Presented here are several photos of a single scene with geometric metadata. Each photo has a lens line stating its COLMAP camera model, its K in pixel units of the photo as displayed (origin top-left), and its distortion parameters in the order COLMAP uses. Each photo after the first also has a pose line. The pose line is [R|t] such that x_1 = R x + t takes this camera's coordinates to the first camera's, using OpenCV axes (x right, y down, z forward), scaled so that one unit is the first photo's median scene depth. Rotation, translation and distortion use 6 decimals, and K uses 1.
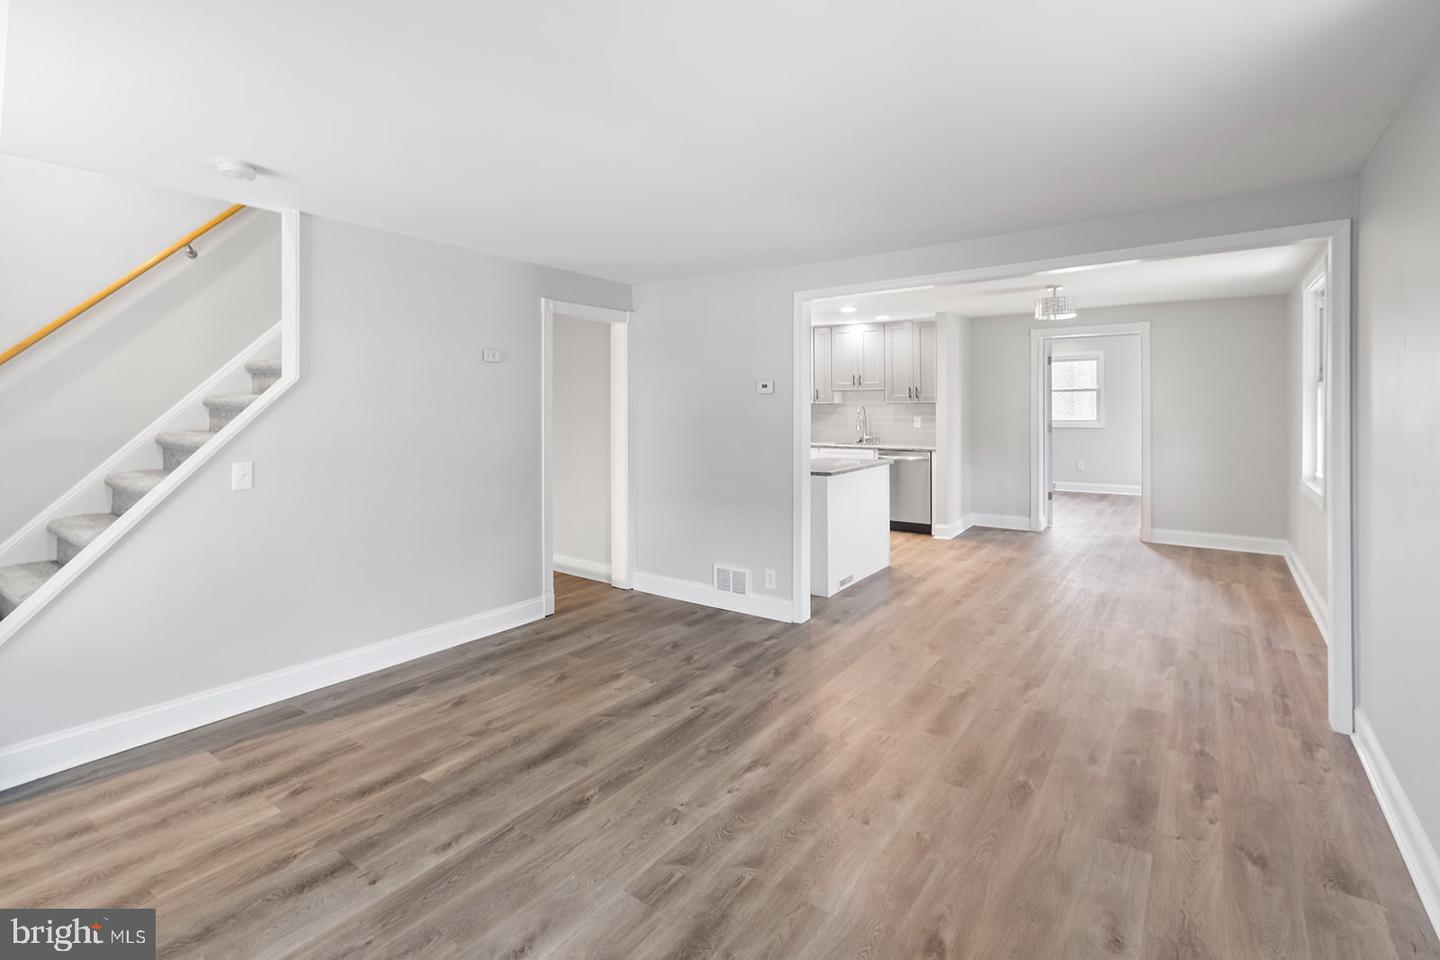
lens RADIAL K [[675.6, 0, 720.0], [0, 675.6, 480.0], [0, 0, 1]] dist [0.000411, 0.000042]
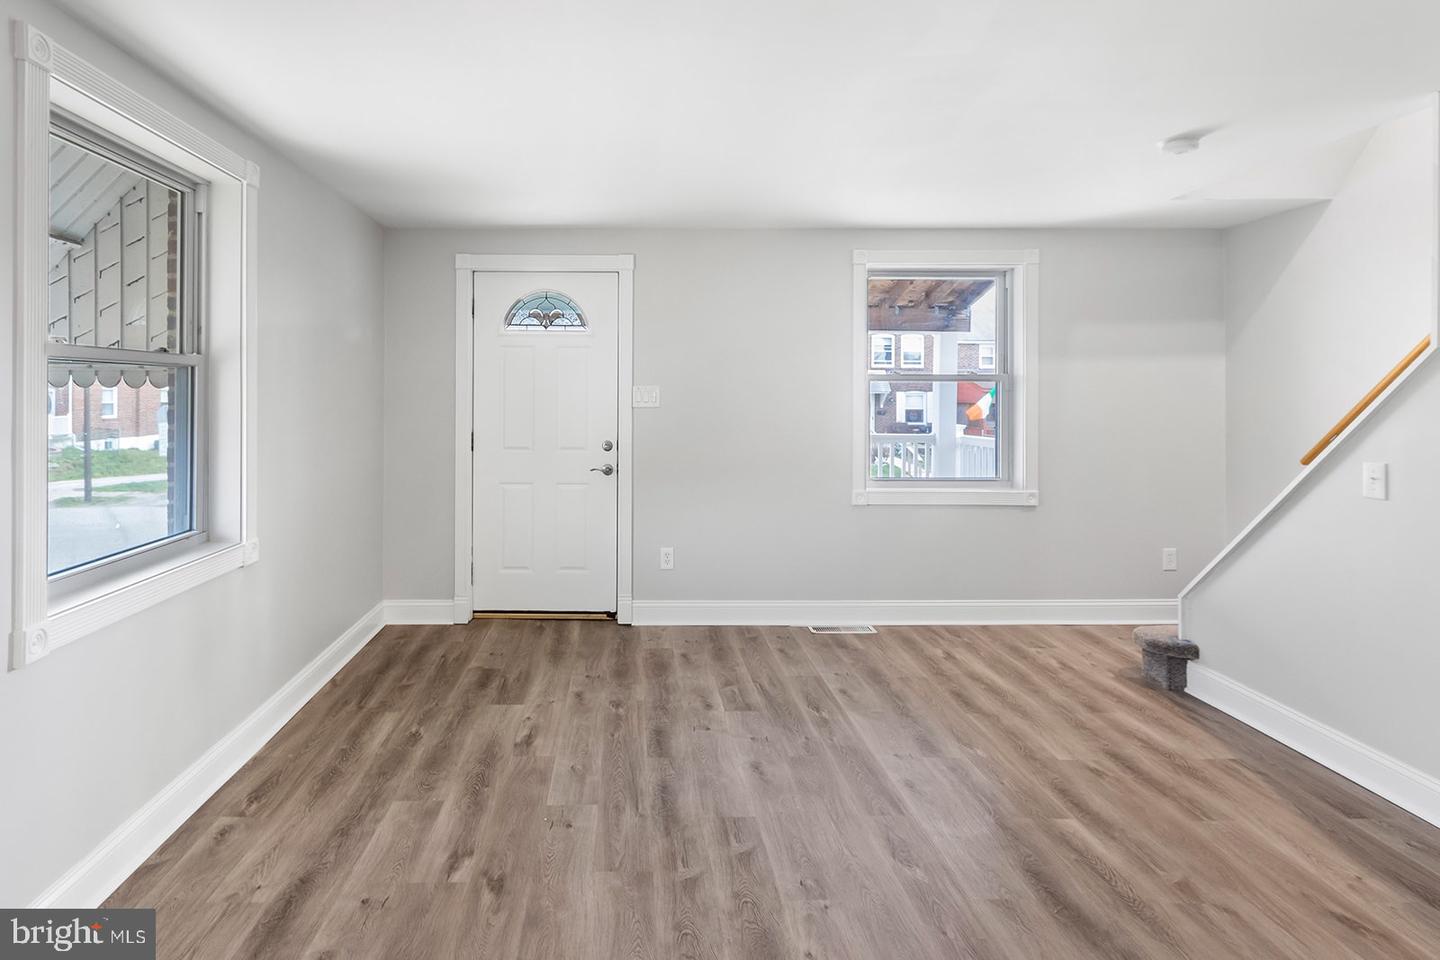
lens RADIAL K [[675.6, 0, 720.0], [0, 675.6, 480.0], [0, 0, 1]] dist [0.000411, 0.000042]
pose [[-0.726627, 0.088552, -0.681301, 0.541173], [-0.077138, 0.974873, 0.208978, -0.181868], [0.682688, 0.204403, -0.701539, 1.361061]]
